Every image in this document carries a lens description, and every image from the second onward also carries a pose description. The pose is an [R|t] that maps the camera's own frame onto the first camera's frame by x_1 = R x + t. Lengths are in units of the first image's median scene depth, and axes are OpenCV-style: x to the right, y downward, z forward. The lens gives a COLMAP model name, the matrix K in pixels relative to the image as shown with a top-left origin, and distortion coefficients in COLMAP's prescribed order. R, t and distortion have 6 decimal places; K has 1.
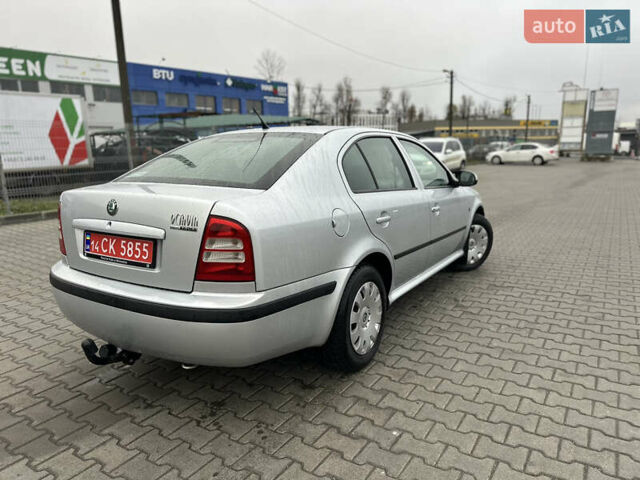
lens RADIAL K [[448.3, 0, 322.9], [0, 448.3, 242.4], [0, 0, 1]] dist [0.042697, -0.051302]
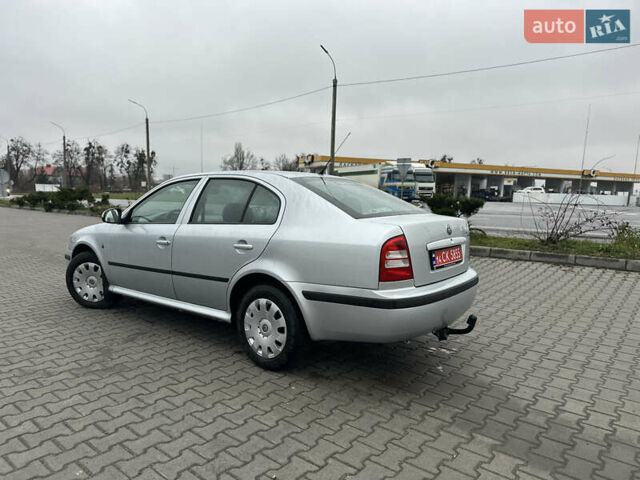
lens RADIAL K [[448.3, 0, 319.4], [0, 448.3, 237.9], [0, 0, 1]] dist [0.042697, -0.051302]
pose [[0.117404, -0.083342, 0.989581, -0.150150], [0.177110, 0.982254, 0.061713, -0.016359], [-0.977163, 0.168020, 0.130081, 0.092121]]
